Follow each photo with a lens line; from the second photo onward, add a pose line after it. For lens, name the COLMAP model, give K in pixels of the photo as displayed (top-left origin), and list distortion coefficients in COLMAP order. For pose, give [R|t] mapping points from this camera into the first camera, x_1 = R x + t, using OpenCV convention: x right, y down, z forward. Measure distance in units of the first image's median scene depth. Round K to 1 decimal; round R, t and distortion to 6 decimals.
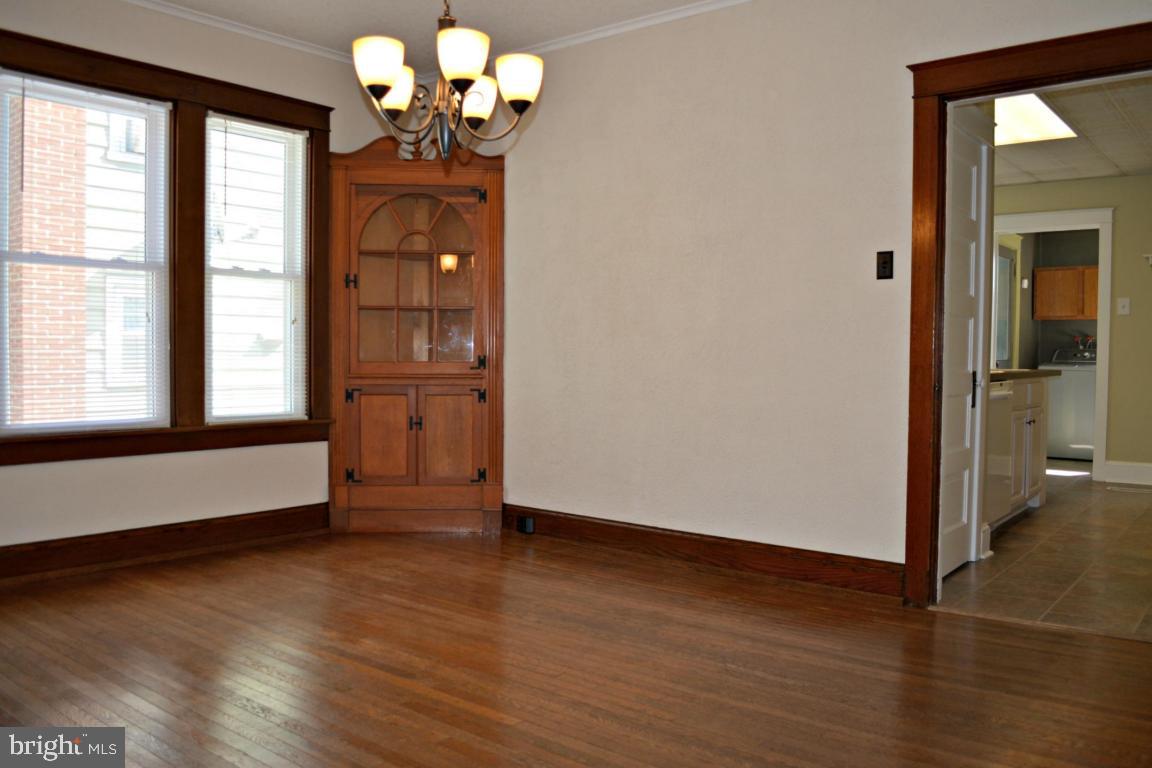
lens RADIAL K [[976.8, 0, 576.1], [0, 976.8, 386.4], [0, 0, 1]] dist [-0.034837, -0.033346]
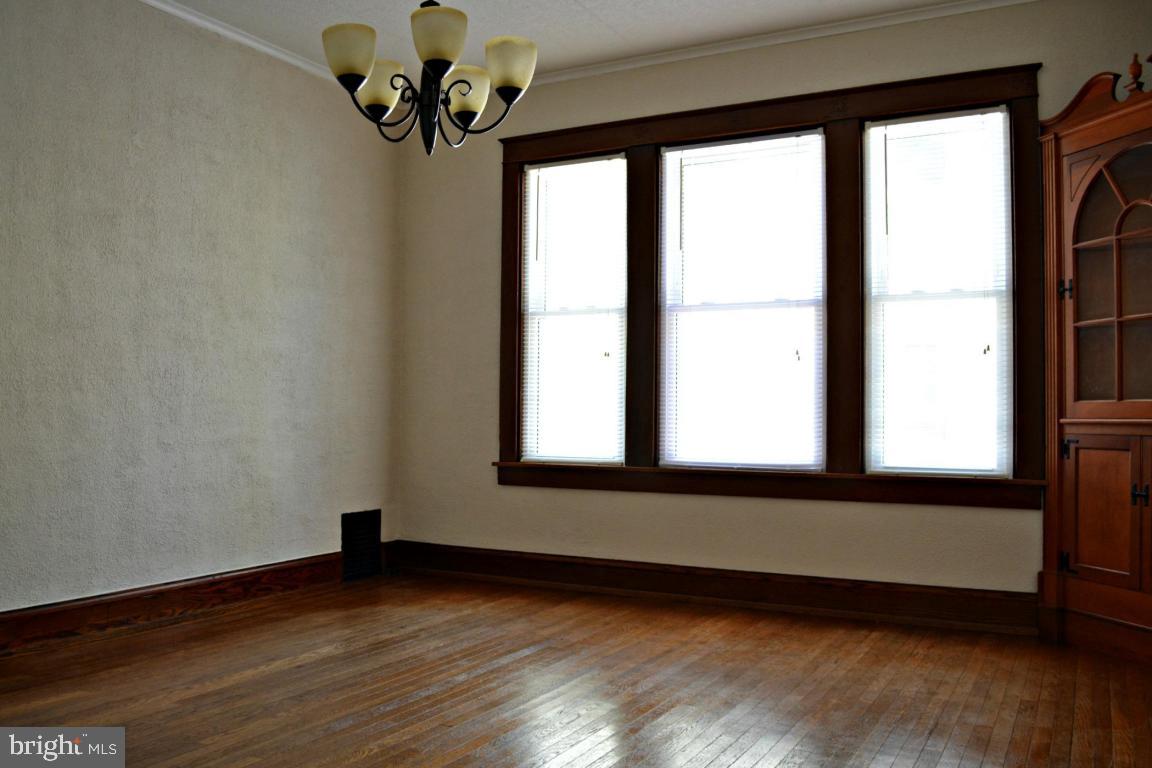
lens RADIAL K [[976.8, 0, 575.4], [0, 976.8, 374.7], [0, 0, 1]] dist [-0.034837, -0.033346]
pose [[0.204569, -0.031069, -0.978359, 0.395785], [-0.025277, 0.998995, -0.037009, -0.009848], [0.978526, 0.032300, 0.203578, 0.505812]]
